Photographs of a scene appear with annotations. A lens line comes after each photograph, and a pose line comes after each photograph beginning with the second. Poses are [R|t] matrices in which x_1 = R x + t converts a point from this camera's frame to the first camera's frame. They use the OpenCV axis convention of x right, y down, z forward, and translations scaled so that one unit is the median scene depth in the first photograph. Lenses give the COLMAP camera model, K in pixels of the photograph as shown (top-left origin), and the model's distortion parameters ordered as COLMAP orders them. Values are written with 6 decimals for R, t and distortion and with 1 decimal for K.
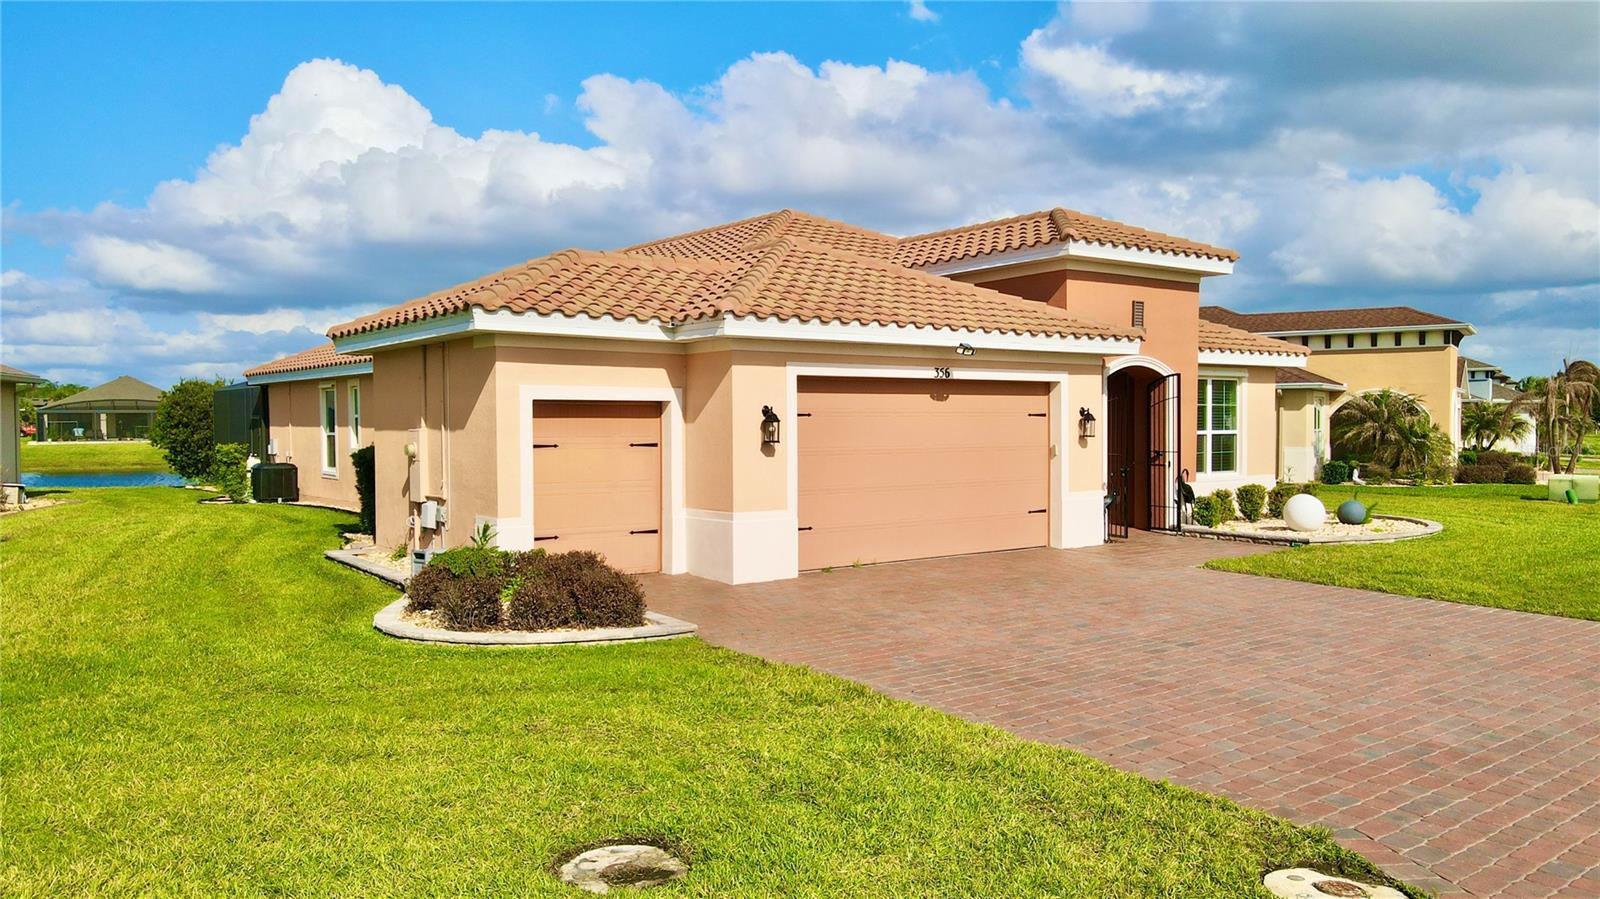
lens RADIAL K [[1177.8, 0, 795.0], [0, 1177.8, 451.0], [0, 0, 1]] dist [0.010678, 0.011724]
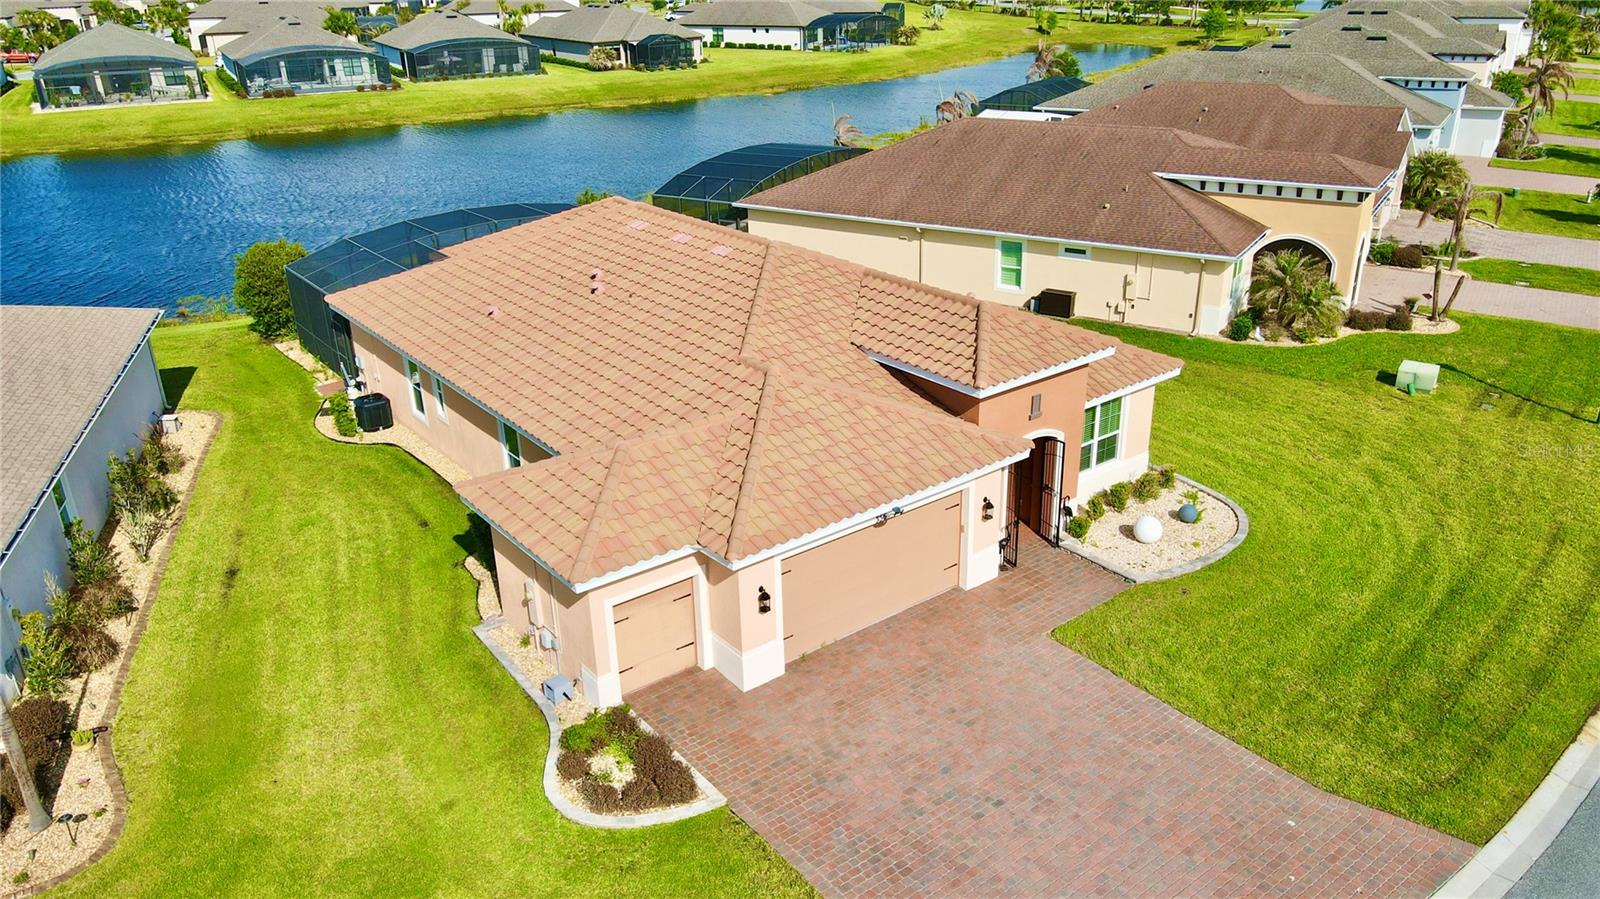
lens RADIAL K [[1177.8, 0, 796.2], [0, 1177.8, 450.0], [0, 0, 1]] dist [0.010678, 0.011724]
pose [[0.999830, -0.017501, -0.005816, 0.023243], [0.018409, 0.928286, 0.371410, -0.542532], [-0.001101, -0.371454, 0.928451, -0.254010]]
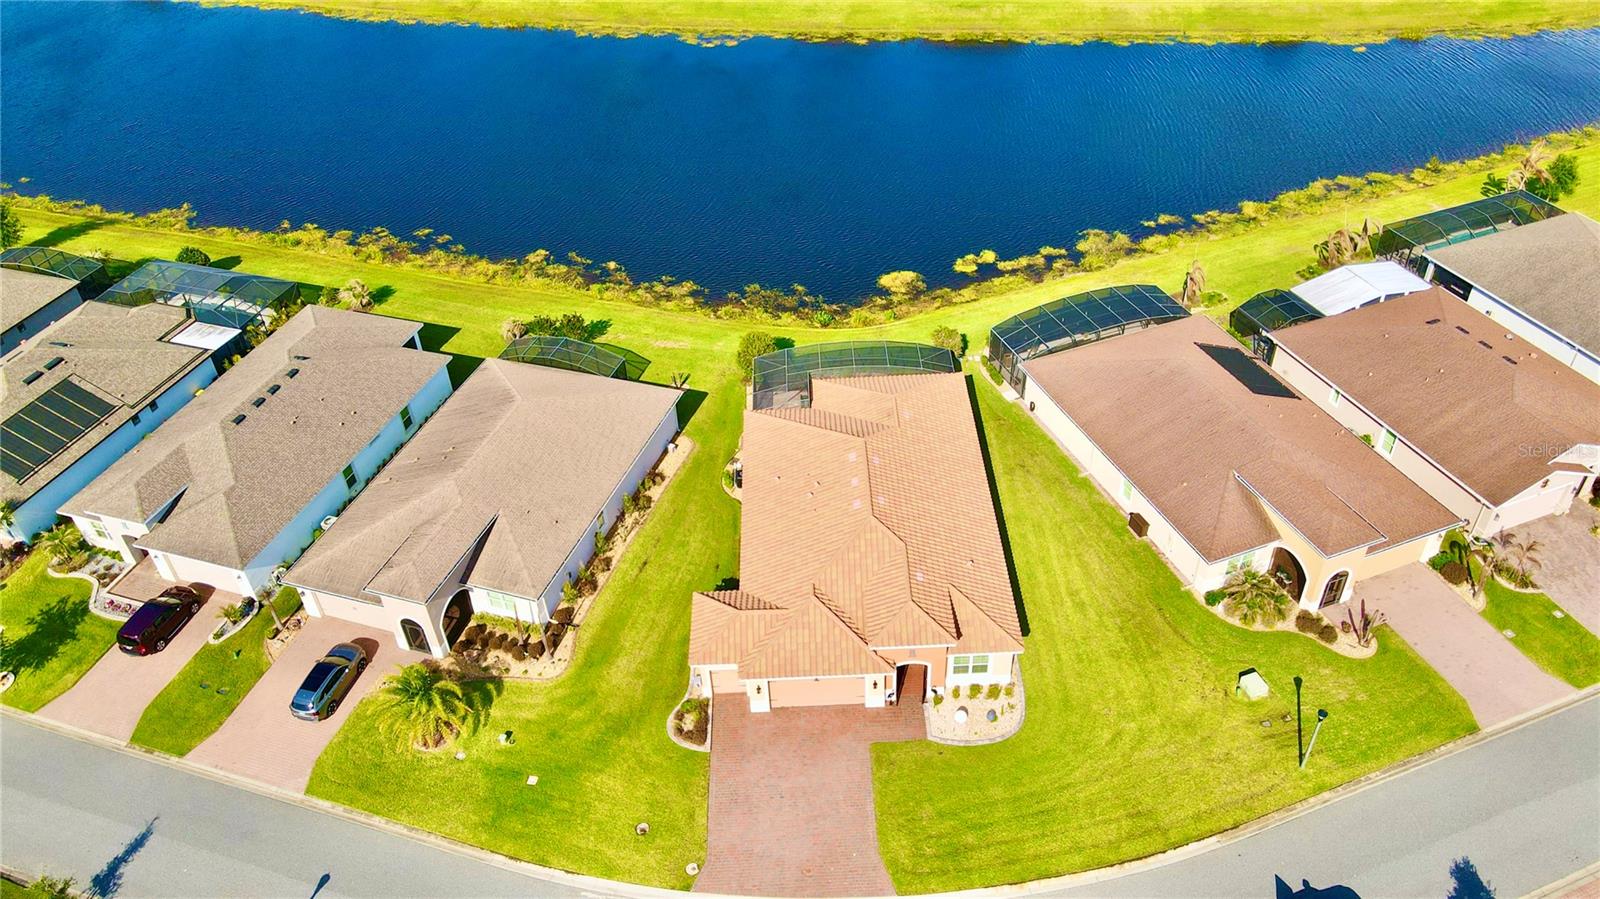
lens RADIAL K [[1177.8, 0, 799.8], [0, 1177.8, 449.7], [0, 0, 1]] dist [0.010678, 0.011724]
pose [[0.804752, 0.354137, -0.476404, 1.264119], [0.019185, 0.786618, 0.617142, -2.310689], [0.593301, -0.505786, 0.626238, -0.788866]]
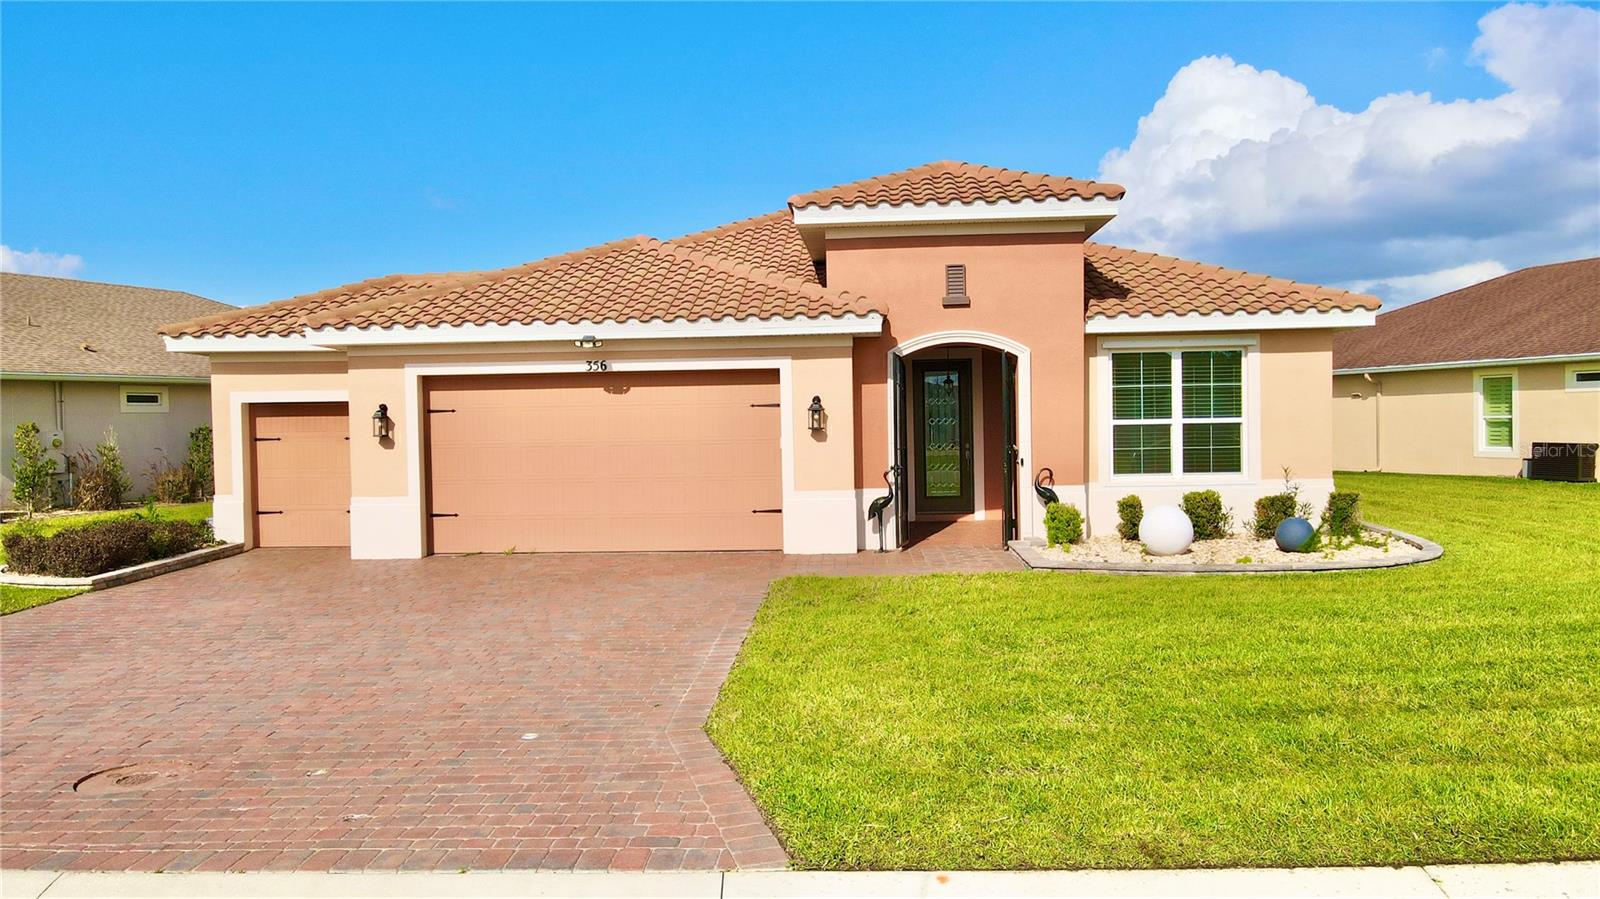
lens RADIAL K [[1177.8, 0, 803.2], [0, 1177.8, 444.9], [0, 0, 1]] dist [0.010678, 0.011724]
pose [[0.759423, 0.003002, -0.650591, 0.713862], [-0.002659, 0.999995, 0.001510, -0.001314], [0.650592, 0.000583, 0.759427, 0.281989]]
